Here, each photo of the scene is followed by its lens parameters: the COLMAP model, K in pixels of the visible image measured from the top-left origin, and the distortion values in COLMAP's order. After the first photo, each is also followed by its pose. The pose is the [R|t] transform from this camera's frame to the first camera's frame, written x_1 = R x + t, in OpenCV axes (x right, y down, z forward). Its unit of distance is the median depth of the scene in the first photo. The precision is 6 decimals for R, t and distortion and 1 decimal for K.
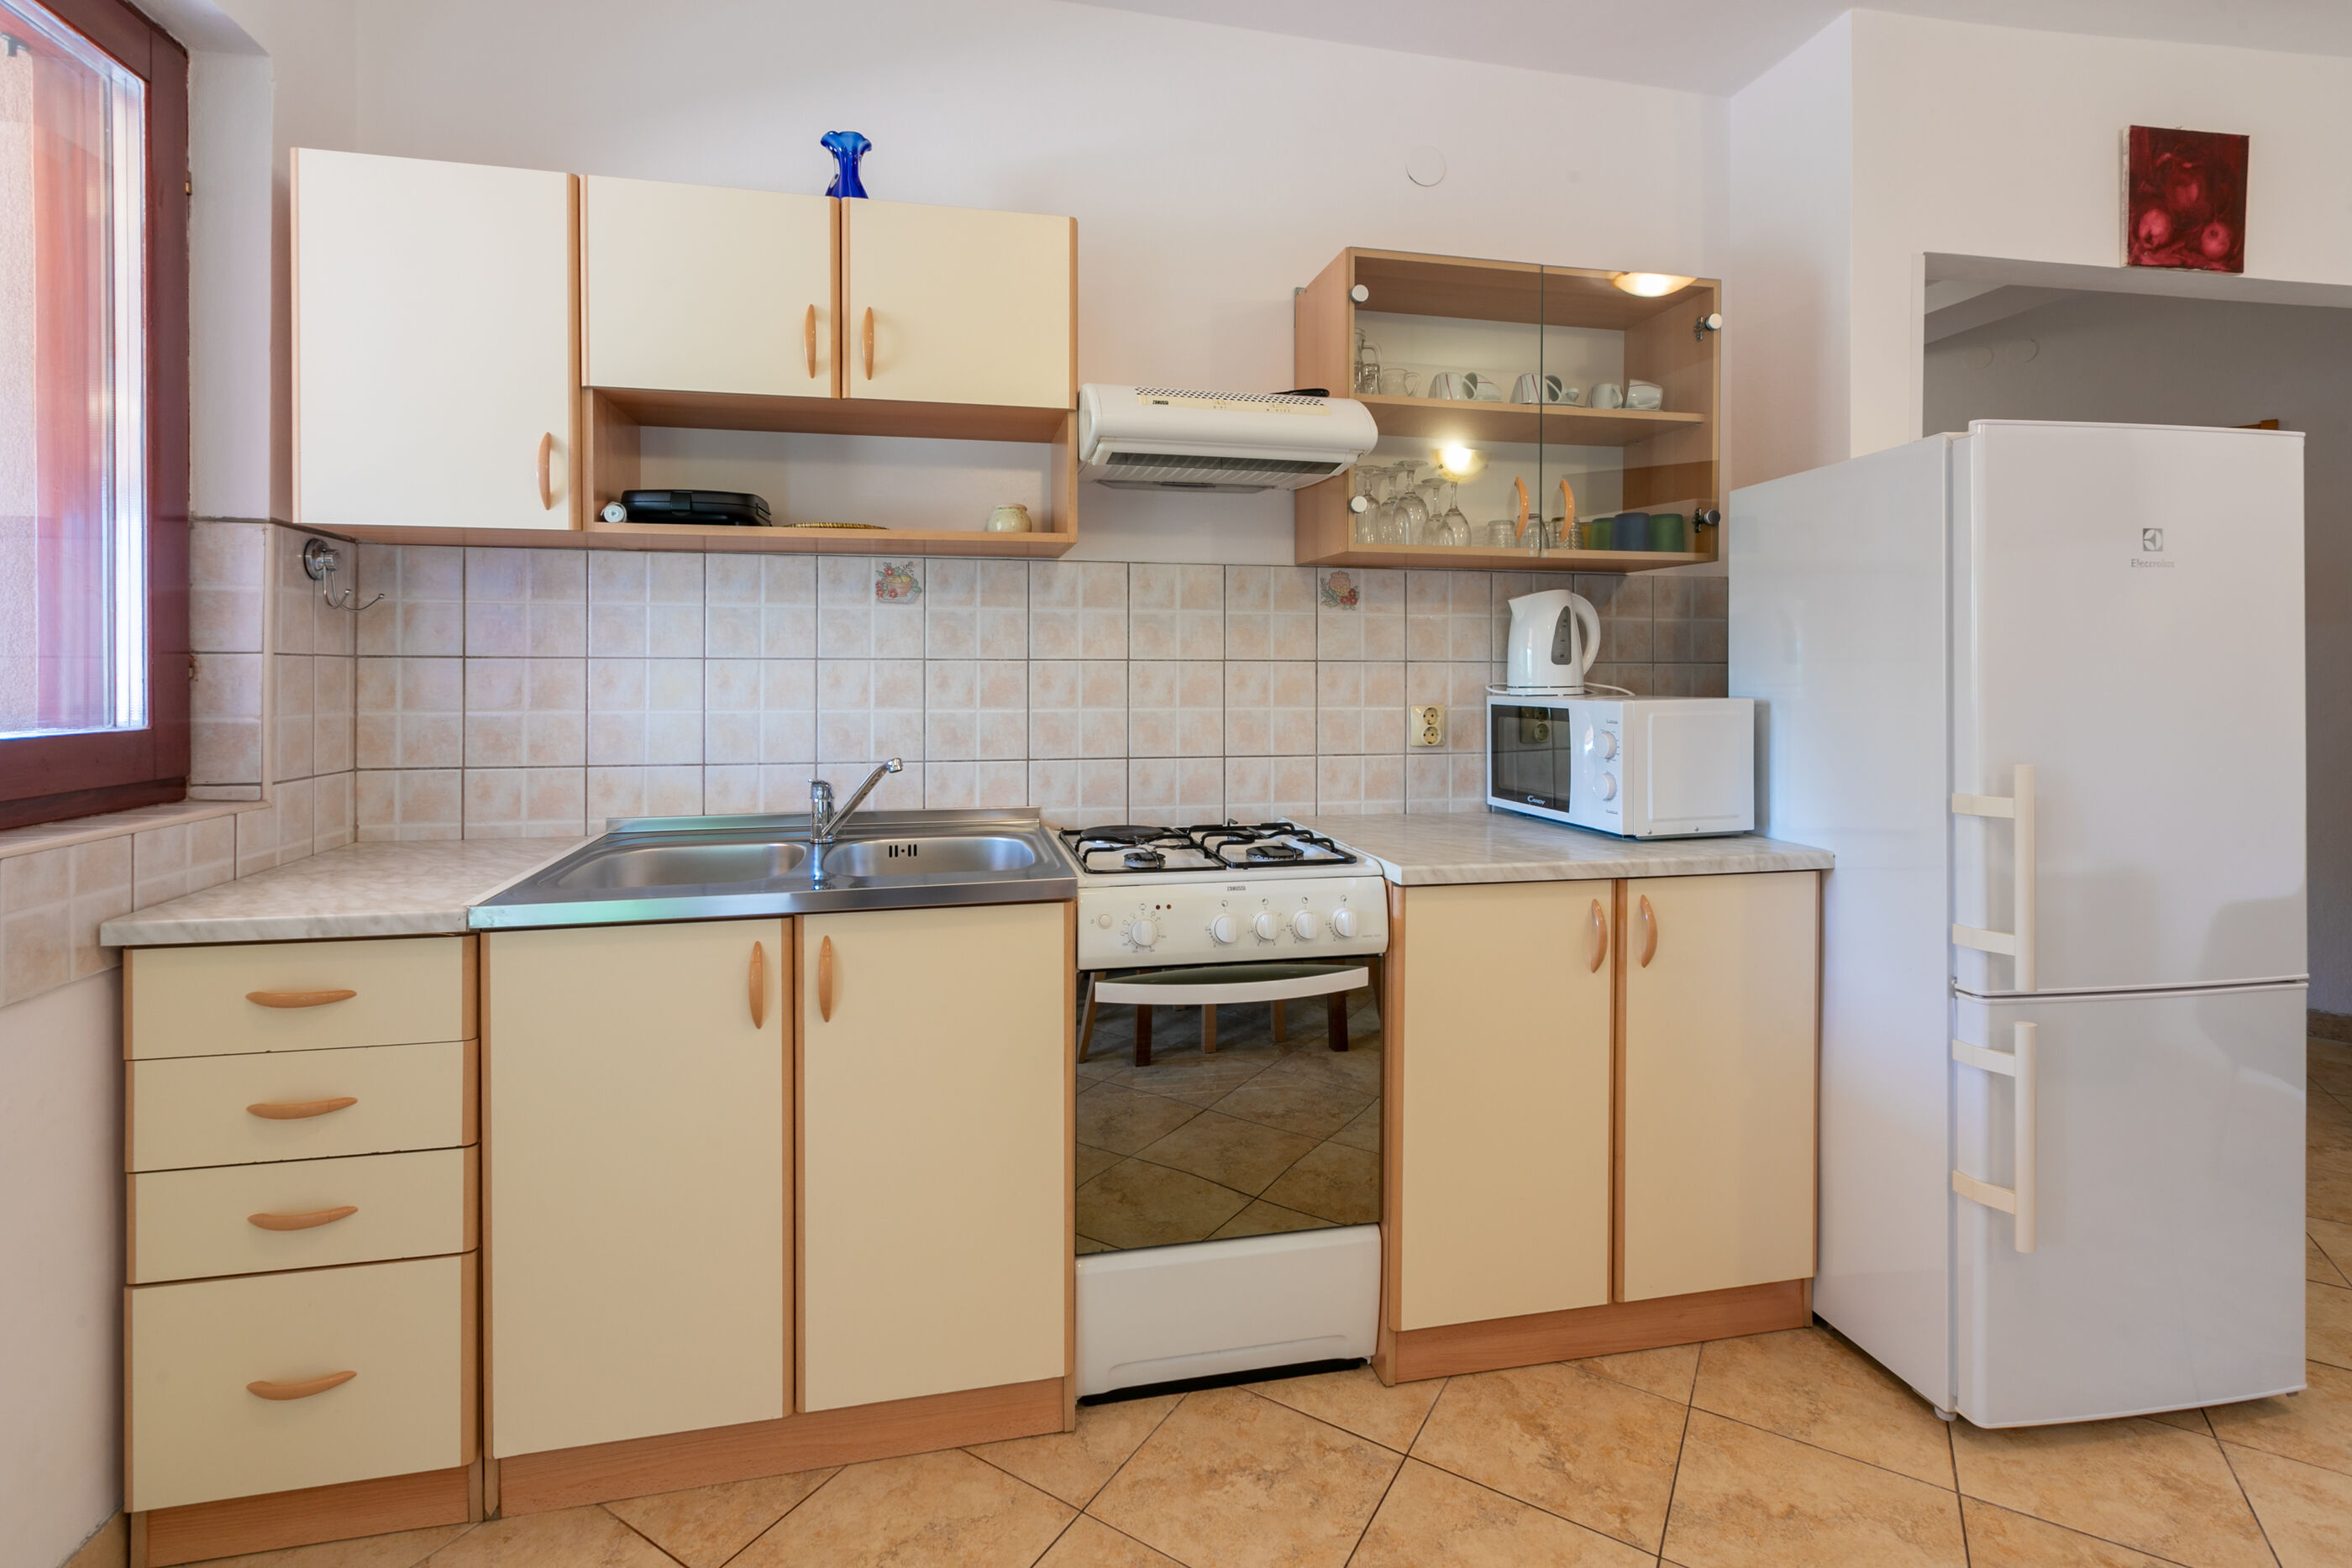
lens RADIAL K [[1074.6, 0, 1171.7], [0, 1074.6, 675.8], [0, 0, 1]] dist [0.002749, -0.000804]
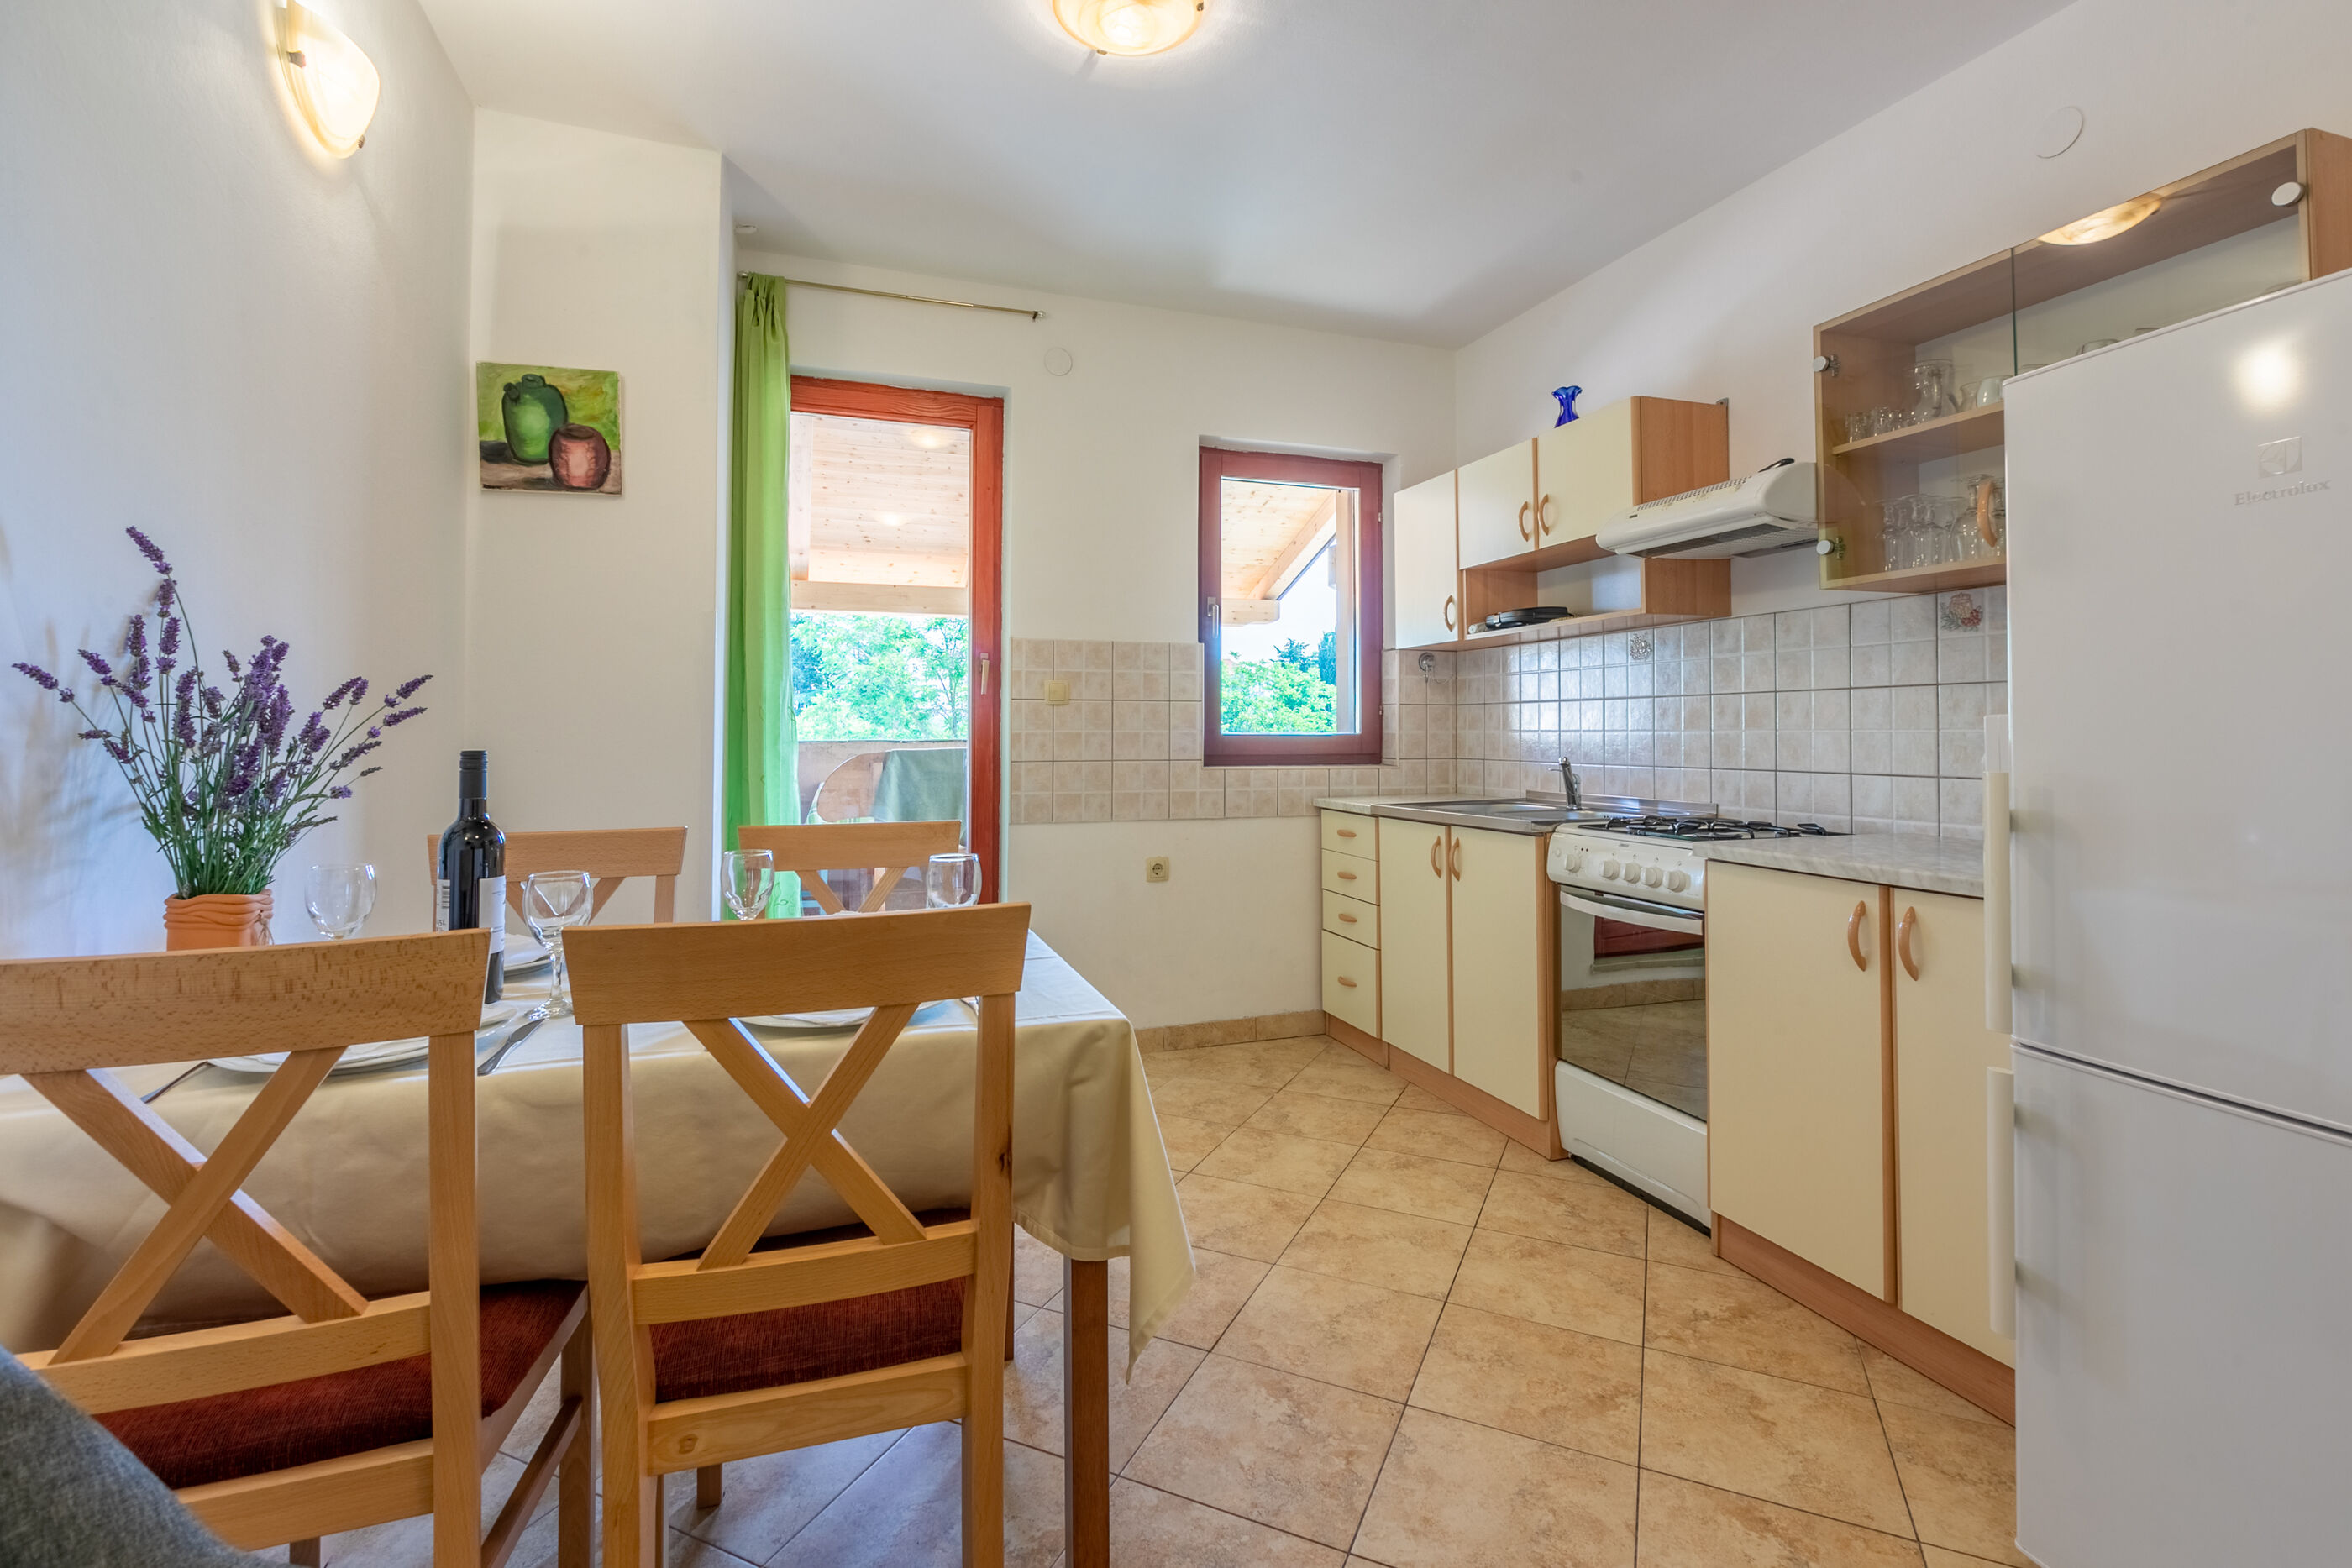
lens RADIAL K [[1074.6, 0, 1168.8], [0, 1074.6, 713.2], [0, 0, 1]] dist [0.002749, -0.000804]
pose [[0.119901, -0.020729, -0.992569, 1.303747], [-0.004068, 0.999763, -0.021371, 0.046828], [0.992778, 0.006600, 0.119788, 0.189329]]
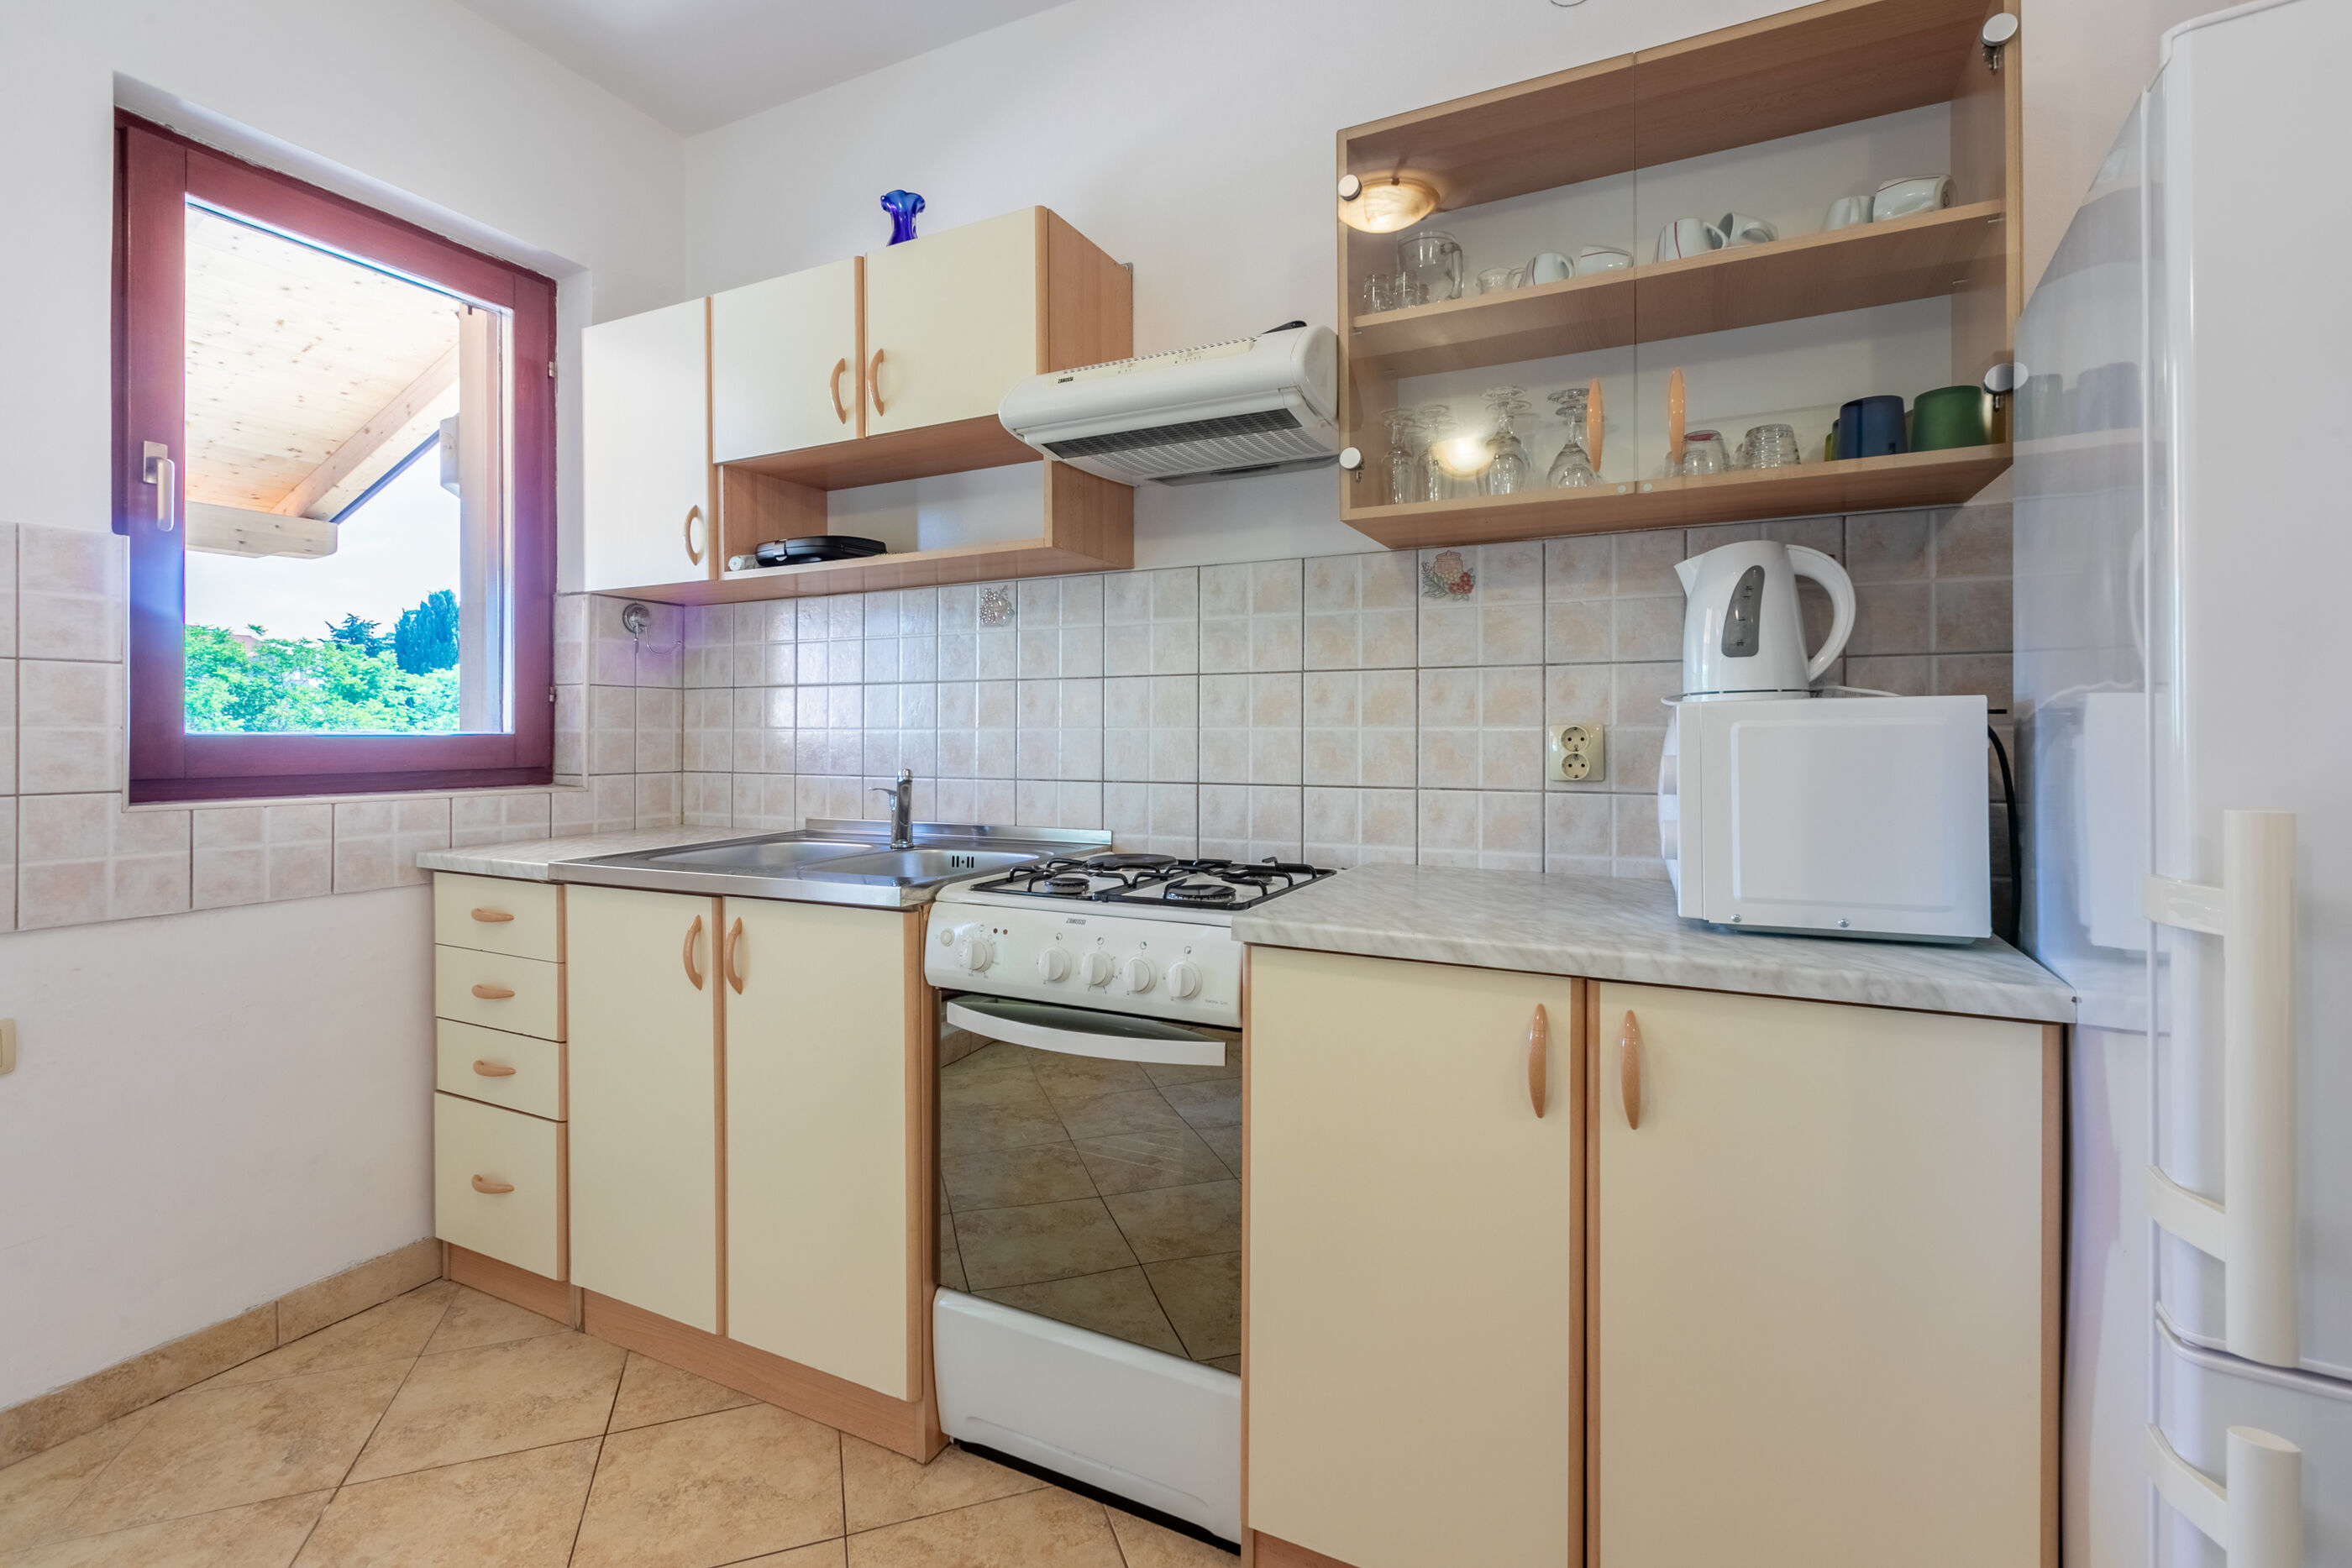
lens RADIAL K [[1074.6, 0, 1175.6], [0, 1074.6, 731.0], [0, 0, 1]] dist [0.002749, -0.000804]
pose [[0.775115, -0.004078, -0.631807, 0.605901], [0.000309, 0.999982, -0.006074, 0.045246], [0.631820, 0.004513, 0.775102, 0.343437]]
